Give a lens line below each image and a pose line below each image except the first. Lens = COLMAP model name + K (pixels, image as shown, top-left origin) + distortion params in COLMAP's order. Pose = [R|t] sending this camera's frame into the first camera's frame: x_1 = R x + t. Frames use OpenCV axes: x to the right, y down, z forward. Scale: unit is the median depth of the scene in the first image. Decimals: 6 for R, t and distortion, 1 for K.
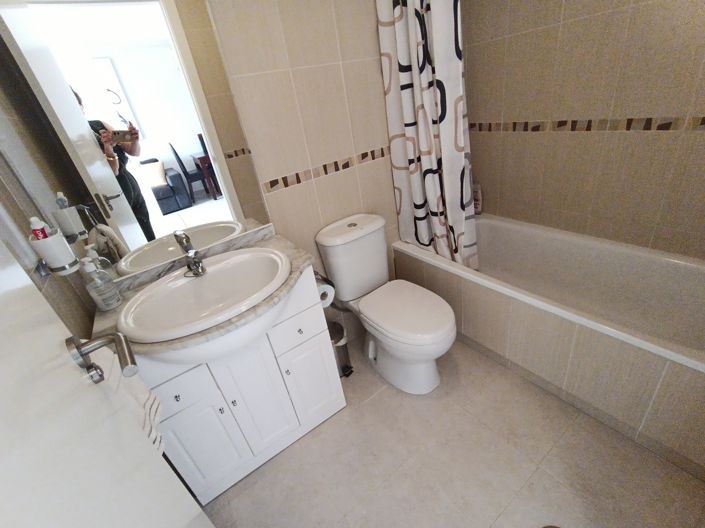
lens RADIAL K [[320.8, 0, 347.6], [0, 320.8, 260.5], [0, 0, 1]] dist [-0.035940, 0.023025]
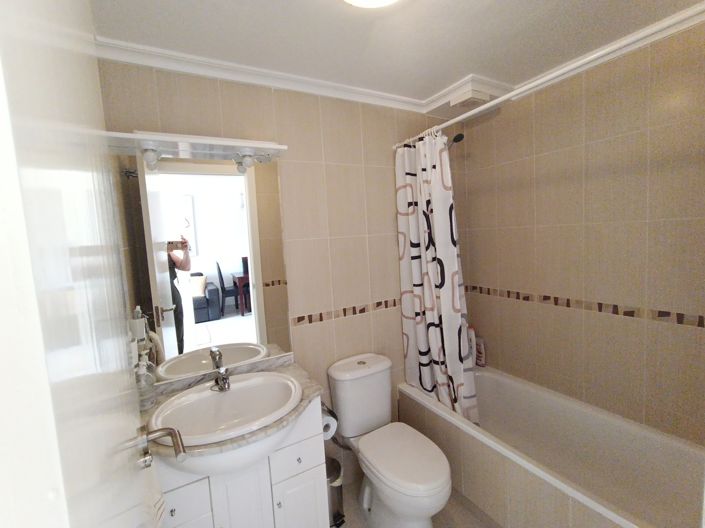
lens RADIAL K [[320.8, 0, 347.6], [0, 320.8, 260.5], [0, 0, 1]] dist [-0.035940, 0.023025]
pose [[0.990062, 0.110715, -0.086718, 0.024942], [-0.135559, 0.915461, -0.378885, -0.007999], [0.037438, 0.386875, 0.921372, -0.189327]]
